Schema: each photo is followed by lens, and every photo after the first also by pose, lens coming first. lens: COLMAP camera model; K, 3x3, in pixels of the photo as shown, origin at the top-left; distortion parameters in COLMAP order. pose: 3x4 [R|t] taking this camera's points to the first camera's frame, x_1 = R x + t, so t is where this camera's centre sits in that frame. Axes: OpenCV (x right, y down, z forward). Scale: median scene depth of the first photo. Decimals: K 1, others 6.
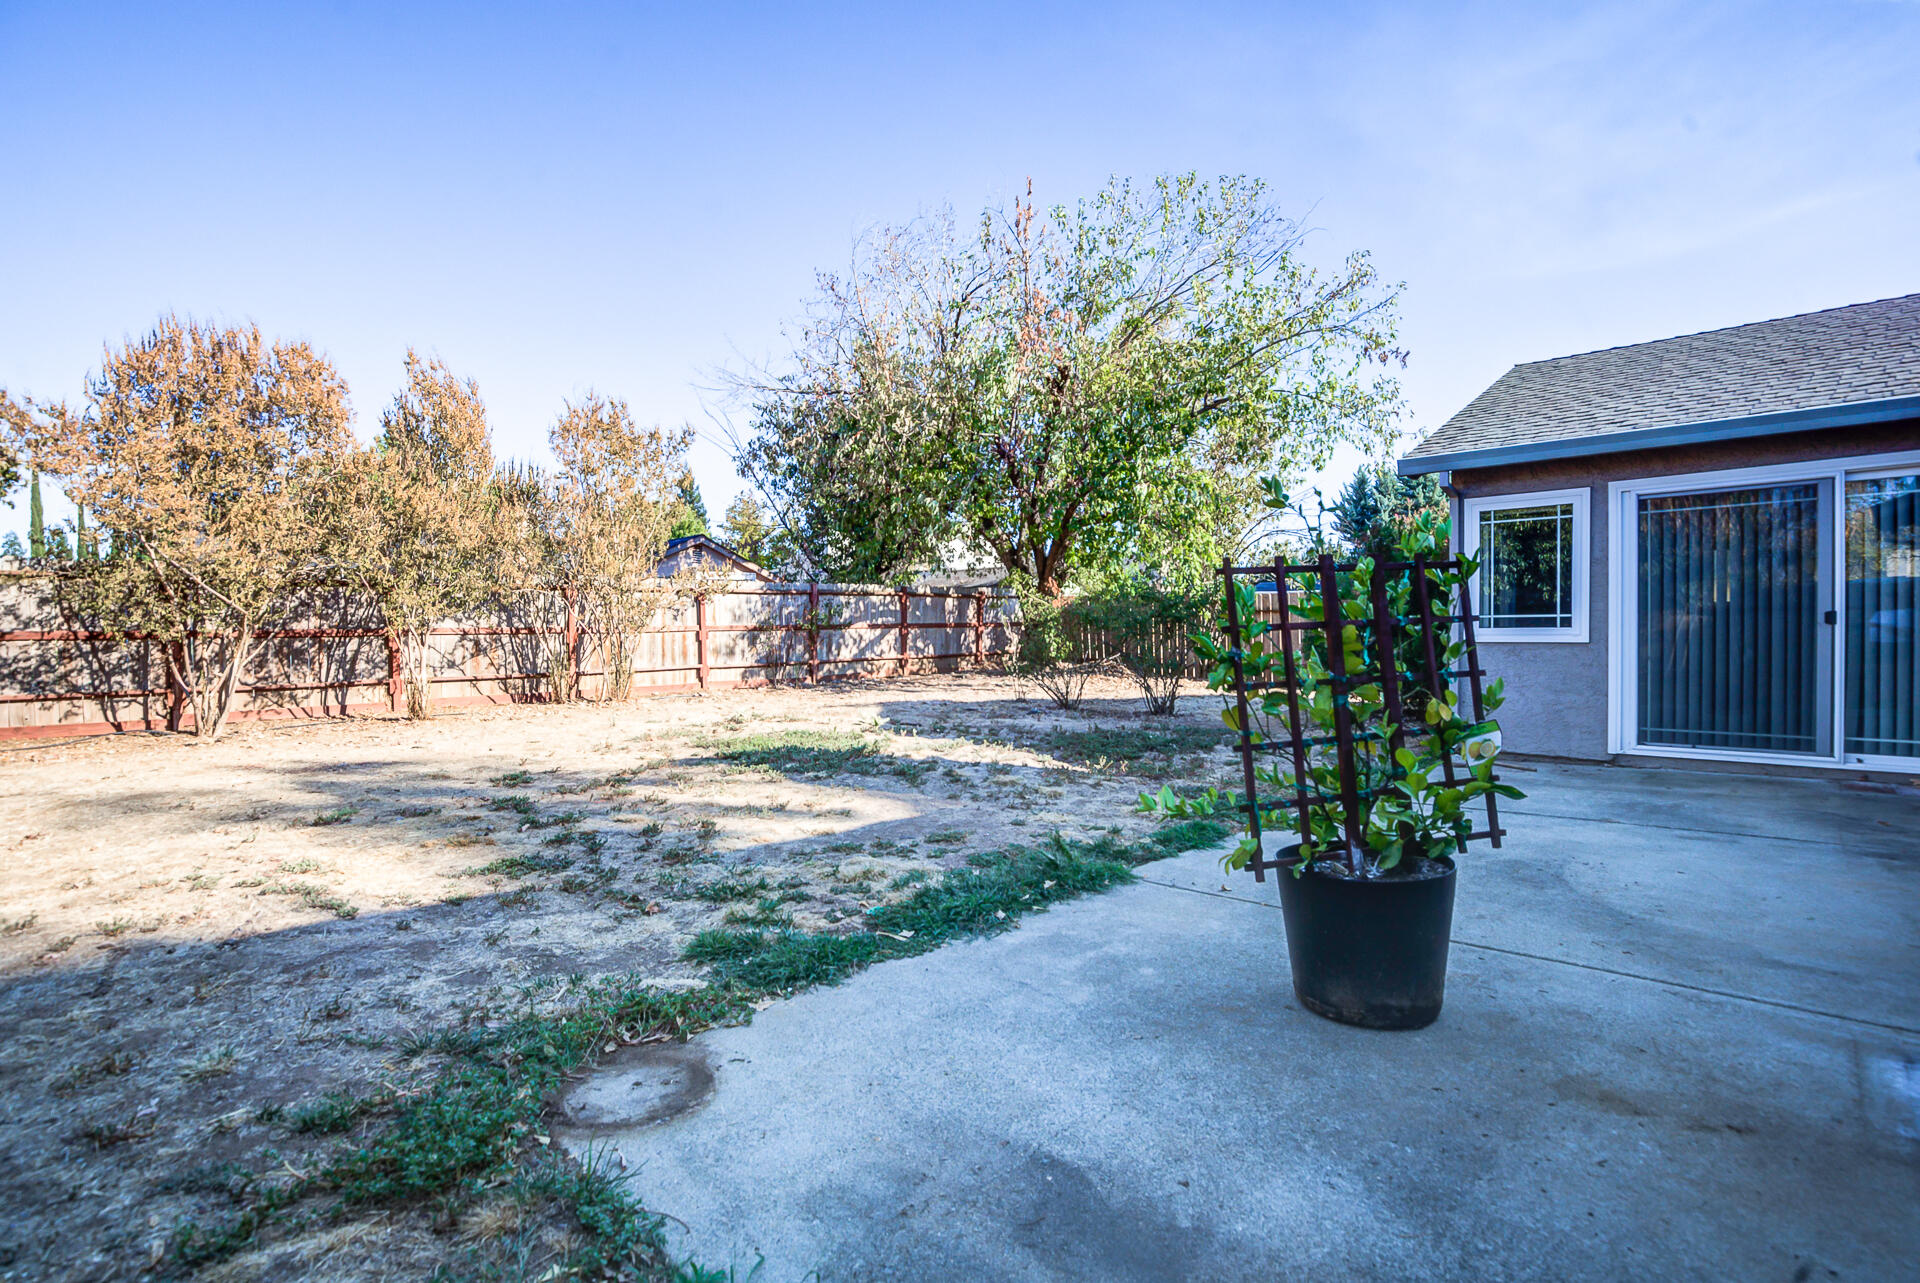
lens RADIAL K [[898.5, 0, 946.8], [0, 898.5, 638.8], [0, 0, 1]] dist [-0.027660, 0.002098]
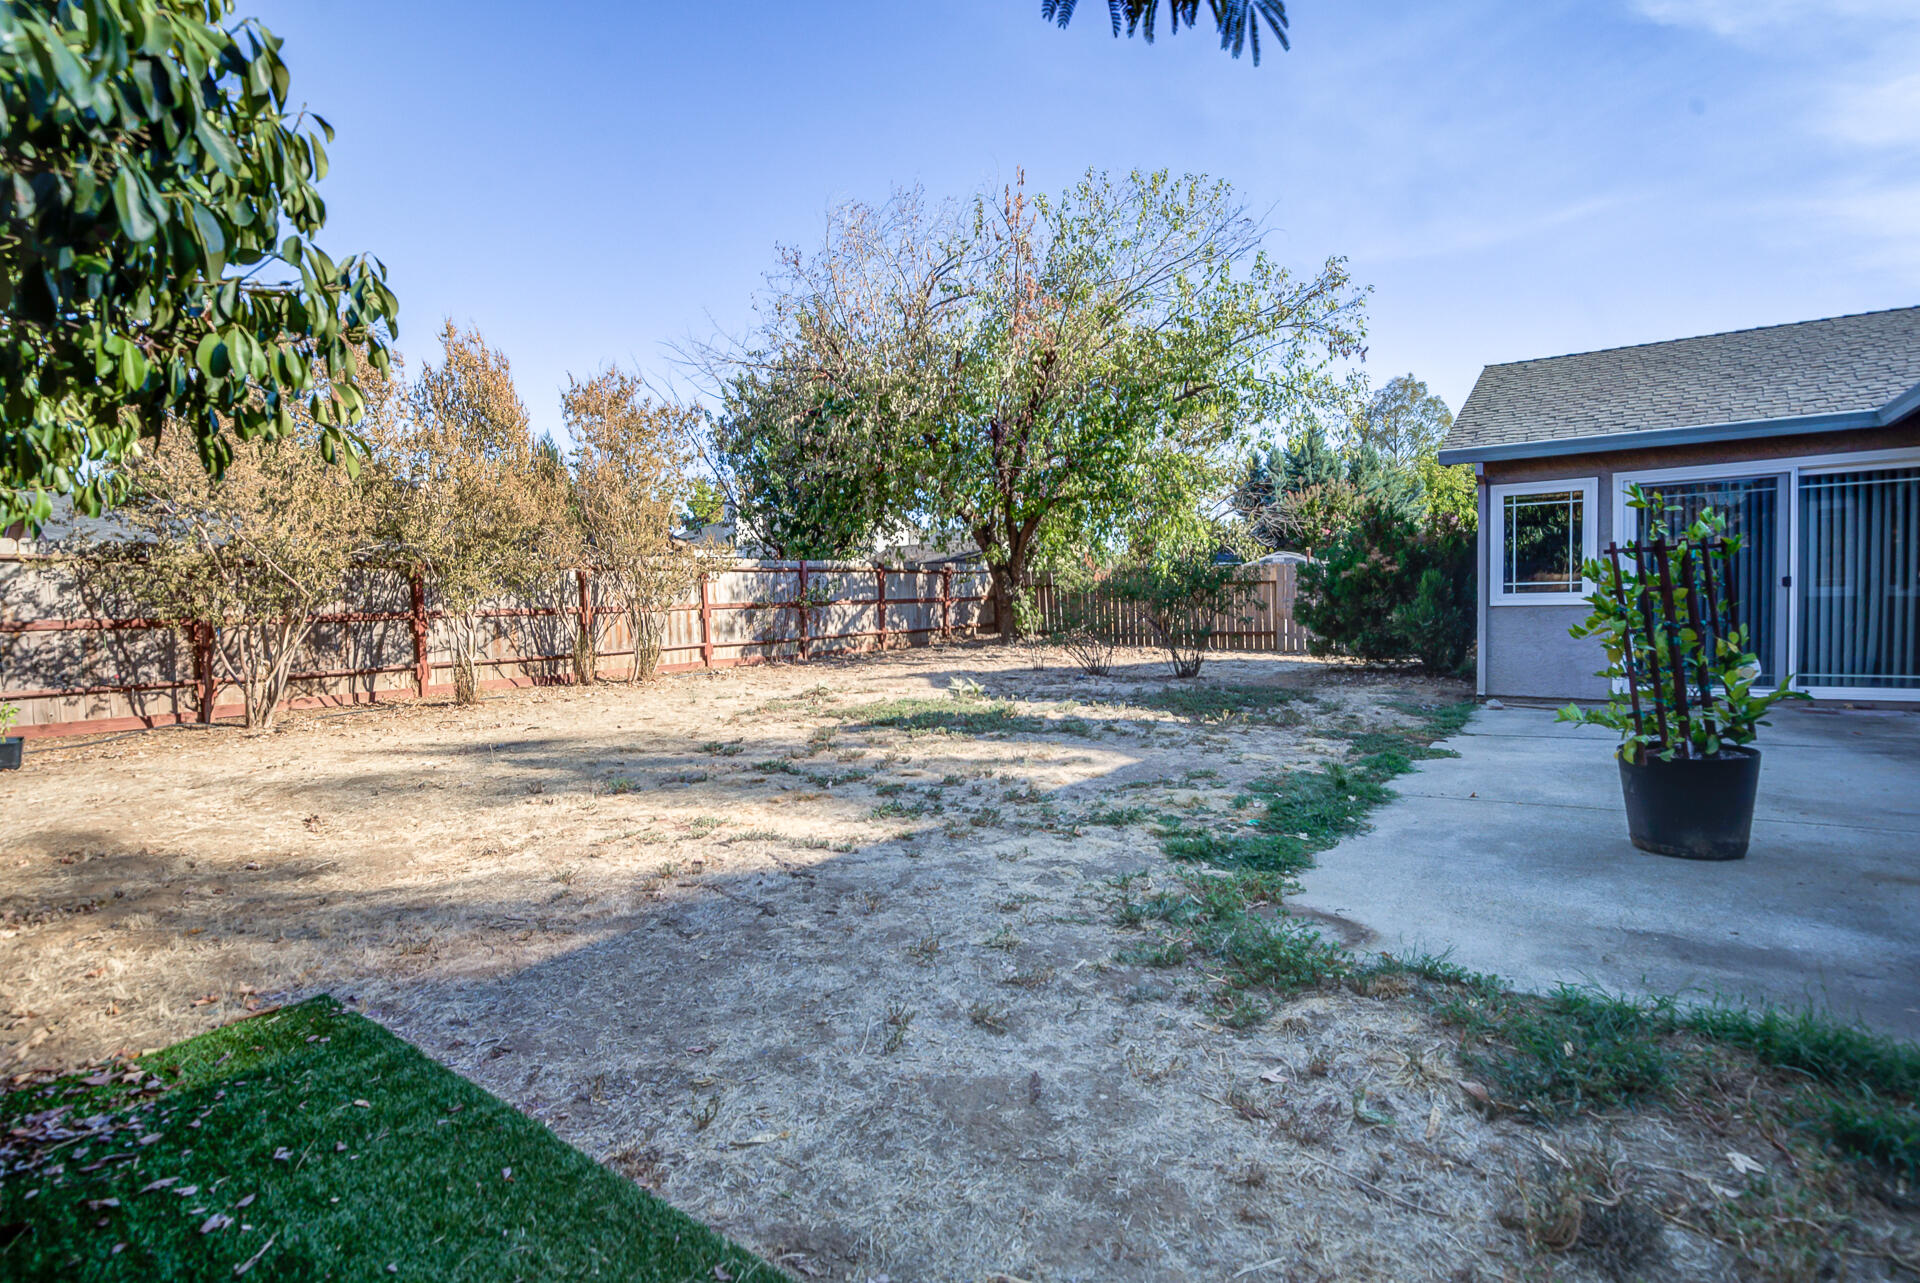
lens RADIAL K [[898.5, 0, 980.8], [0, 898.5, 641.8], [0, 0, 1]] dist [-0.027660, 0.002098]
pose [[0.987728, -0.022042, 0.154619, -0.173595], [0.017271, 0.999334, 0.032133, 0.001002], [-0.155225, -0.029068, 0.987451, -0.045966]]
